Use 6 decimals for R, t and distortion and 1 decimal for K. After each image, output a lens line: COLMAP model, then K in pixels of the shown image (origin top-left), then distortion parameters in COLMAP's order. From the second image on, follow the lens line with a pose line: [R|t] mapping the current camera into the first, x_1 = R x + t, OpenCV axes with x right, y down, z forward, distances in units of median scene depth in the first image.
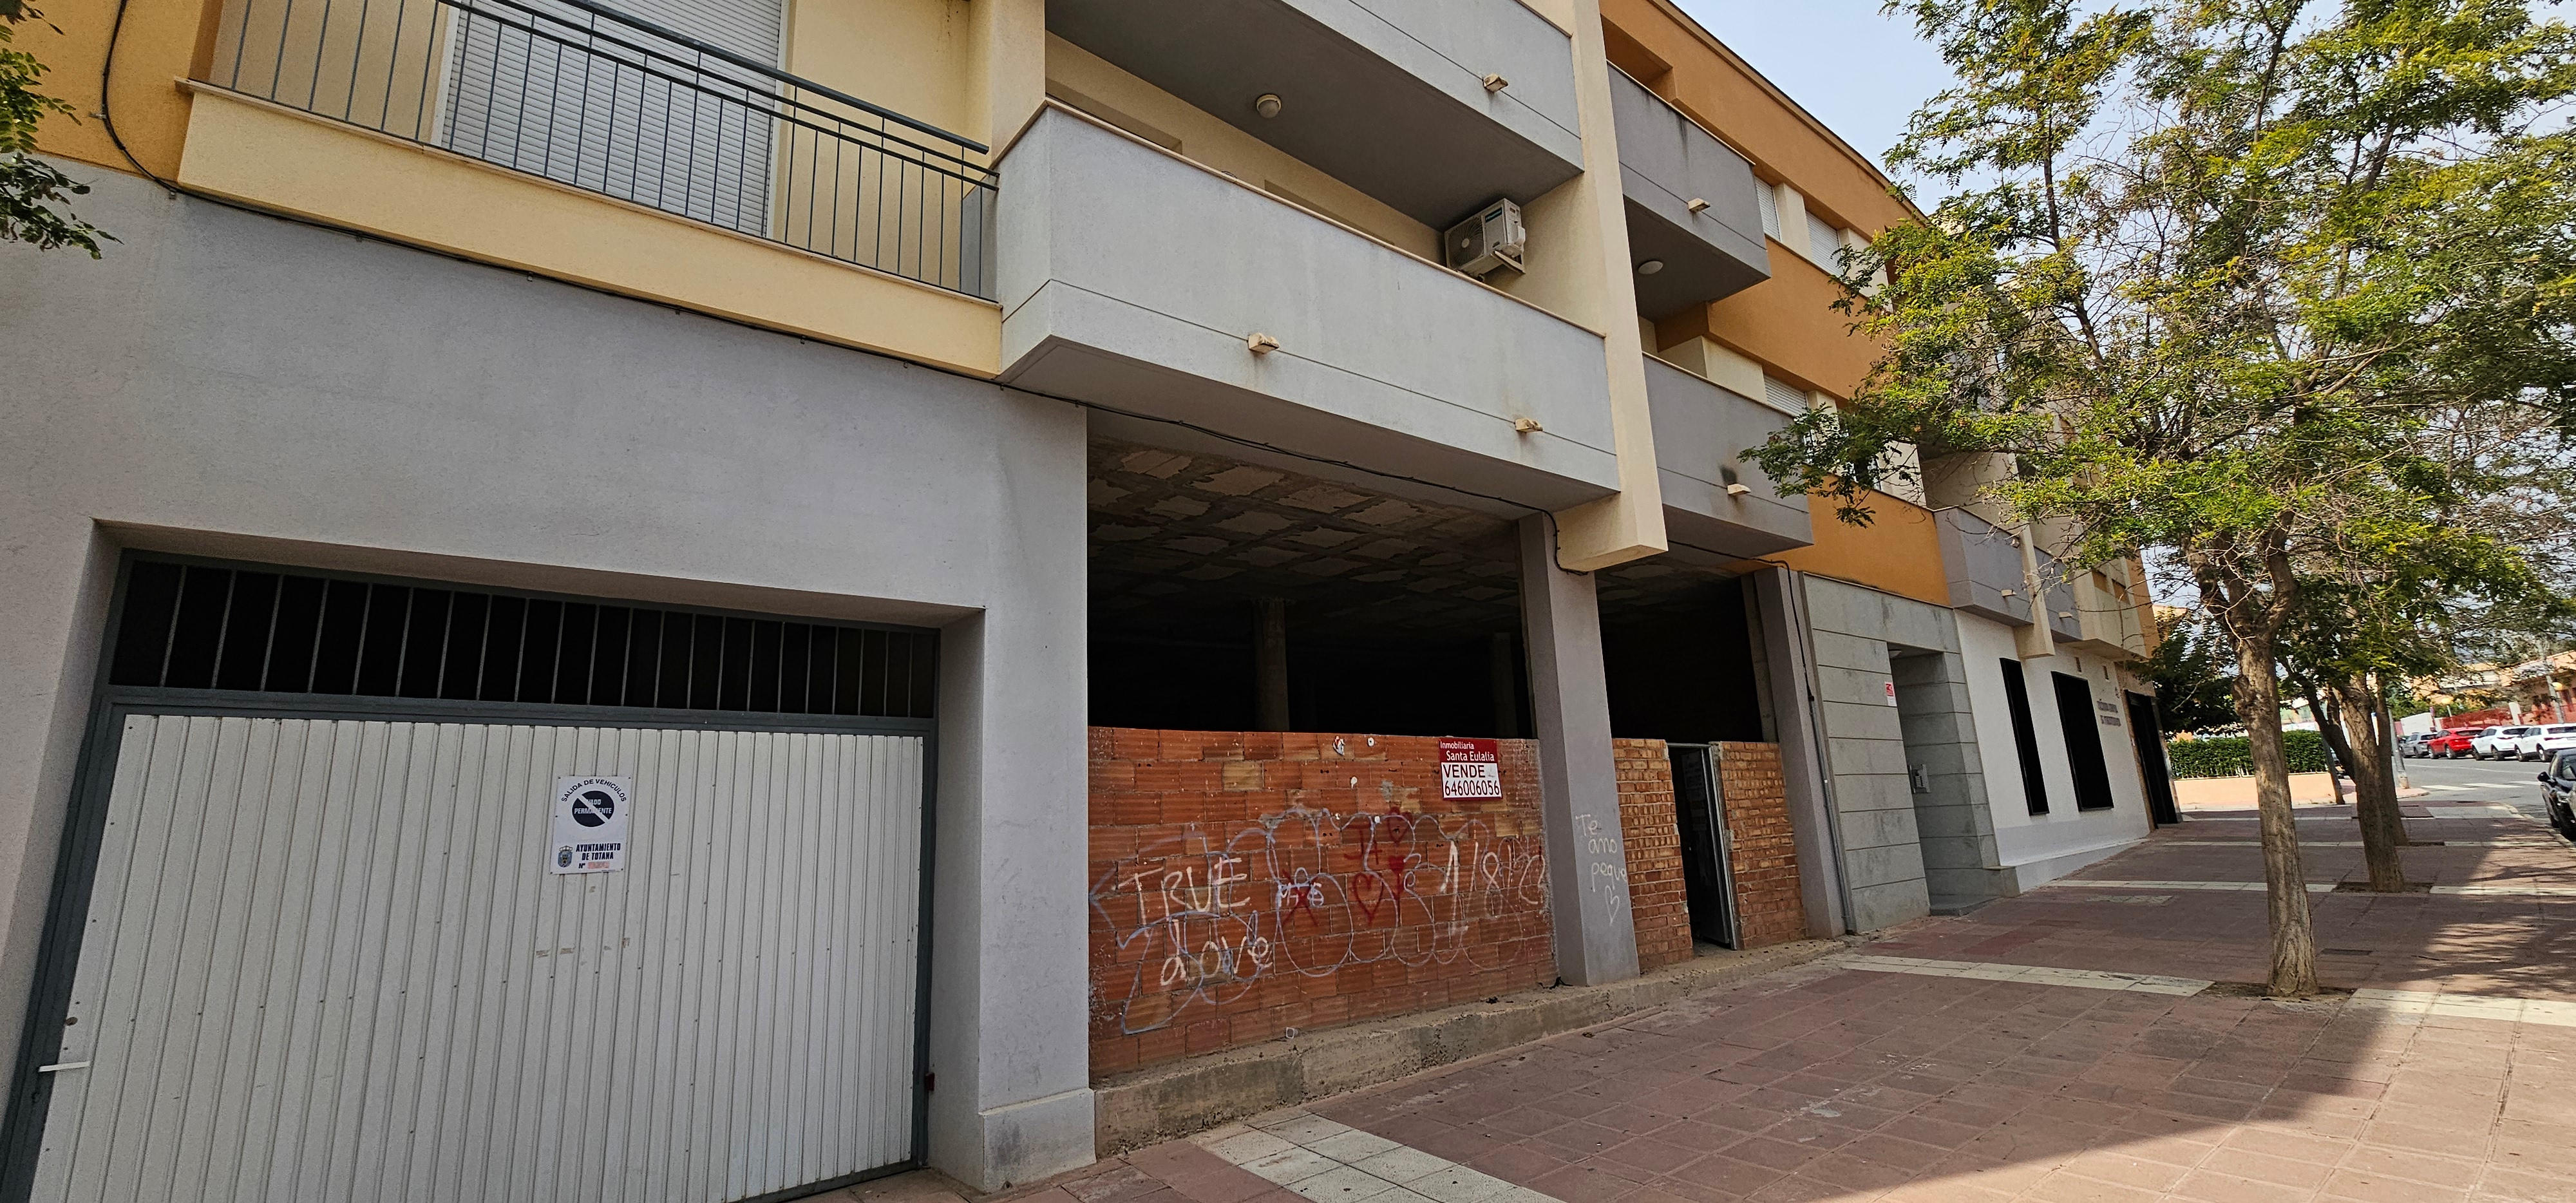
lens RADIAL K [[1045.7, 0, 1292.5], [0, 1045.7, 598.6], [0, 0, 1]] dist [-0.004161, -0.000103]
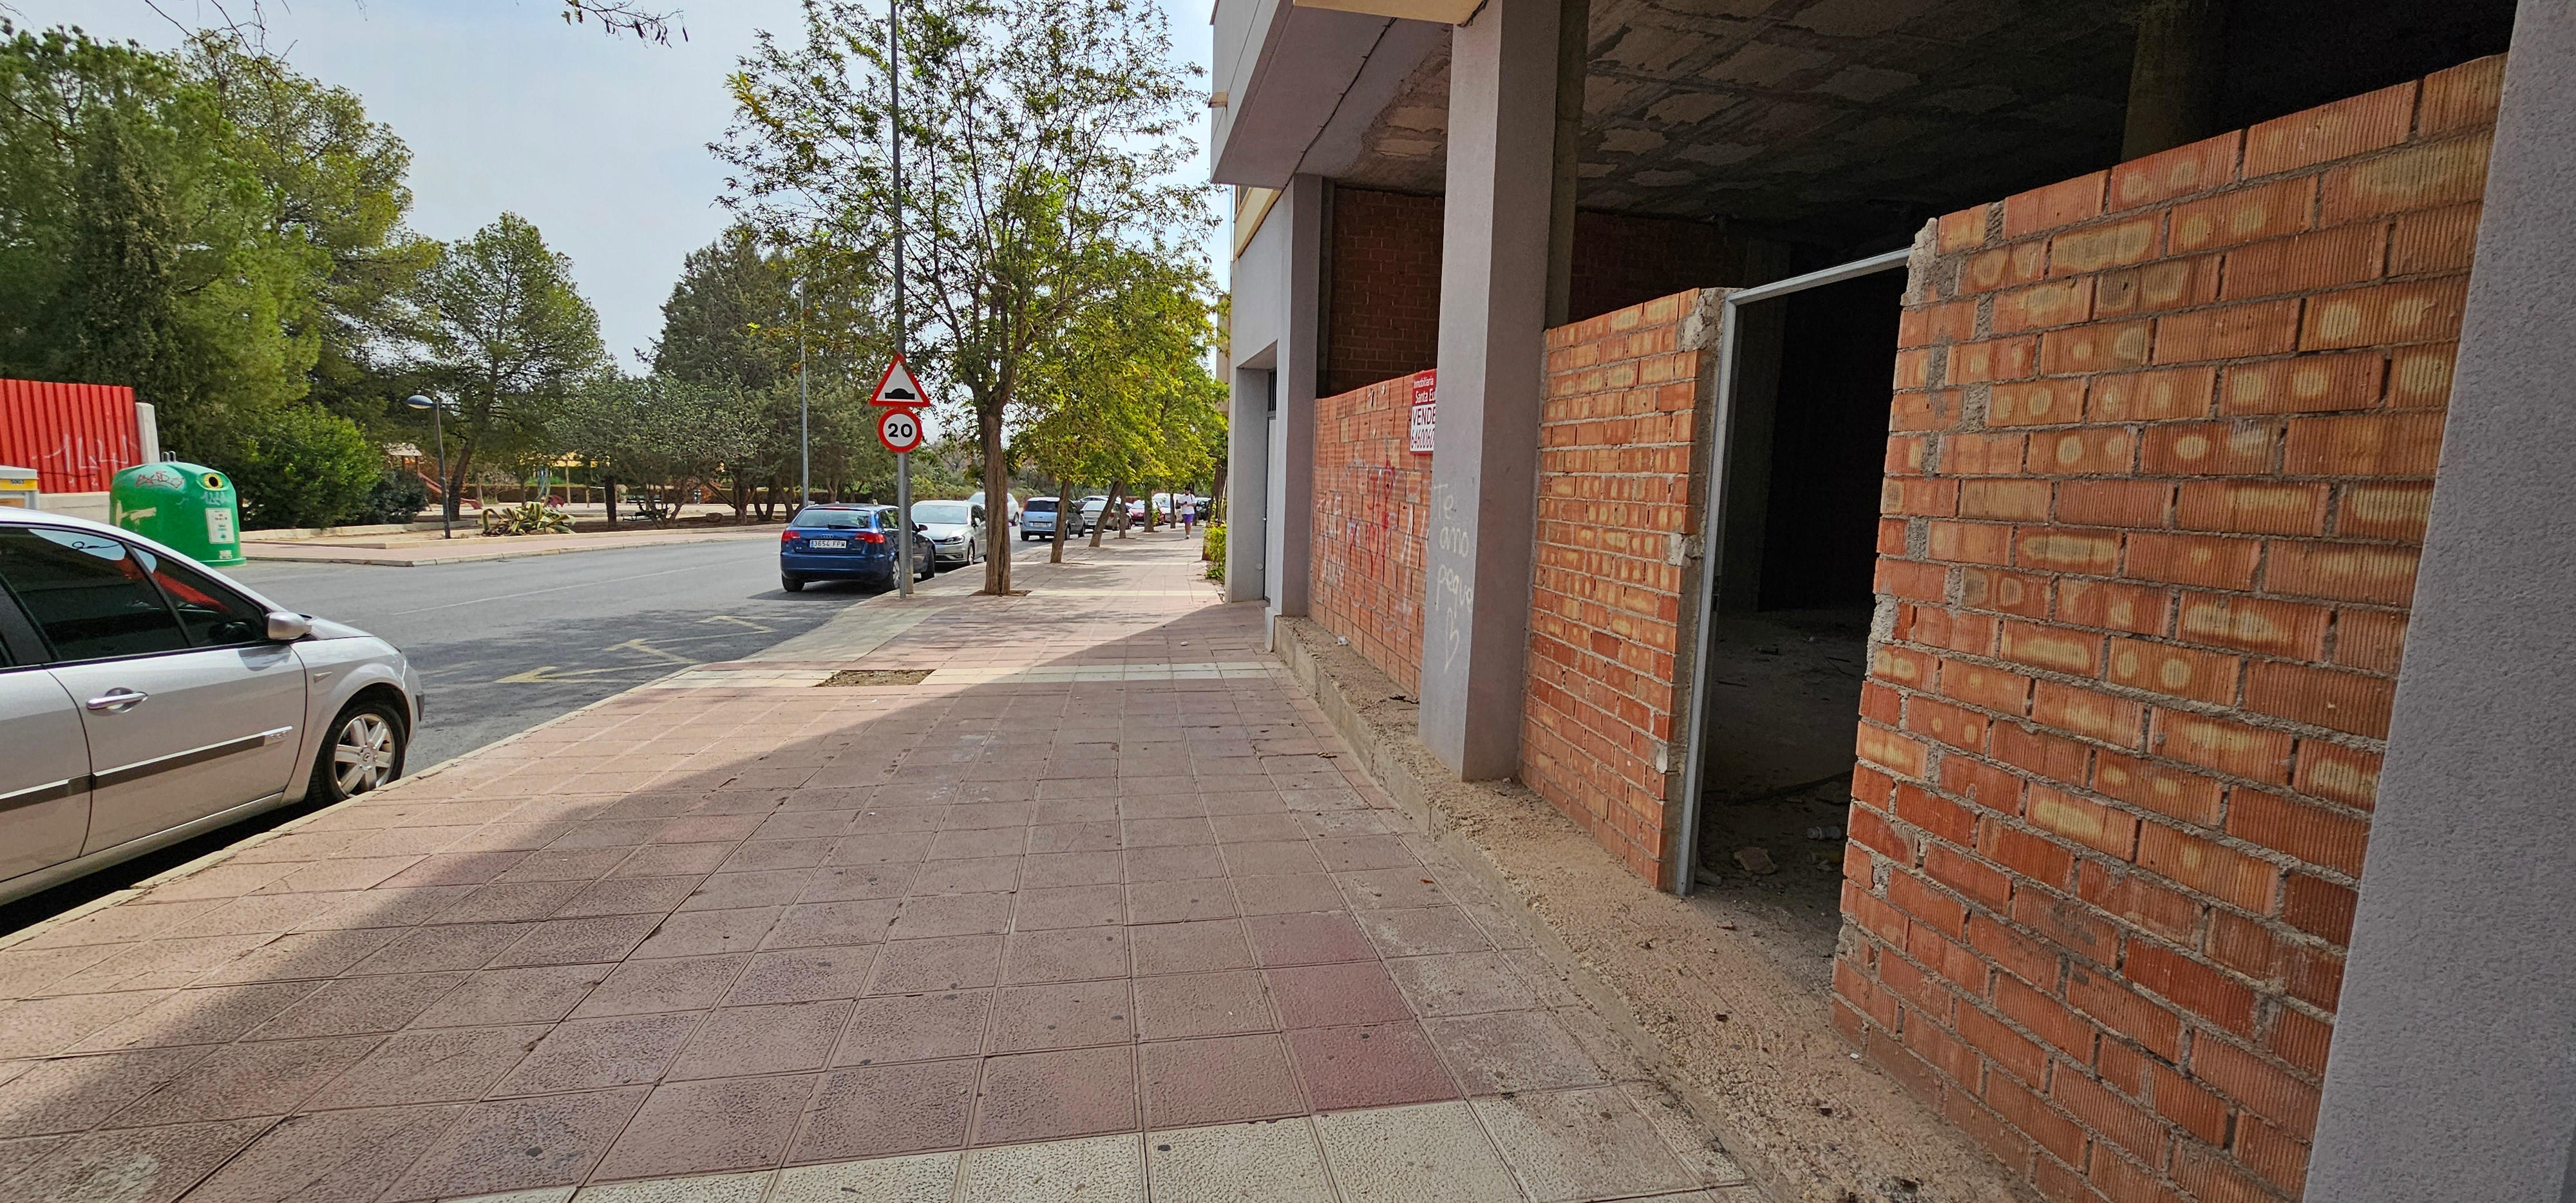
lens RADIAL K [[1045.7, 0, 1291.5], [0, 1045.7, 606.4], [0, 0, 1]] dist [-0.004161, -0.000103]
pose [[-0.472031, 0.148795, -0.868934, 1.070841], [0.181692, 0.980913, 0.069270, 0.277967], [0.862656, -0.125181, -0.490056, 1.534677]]
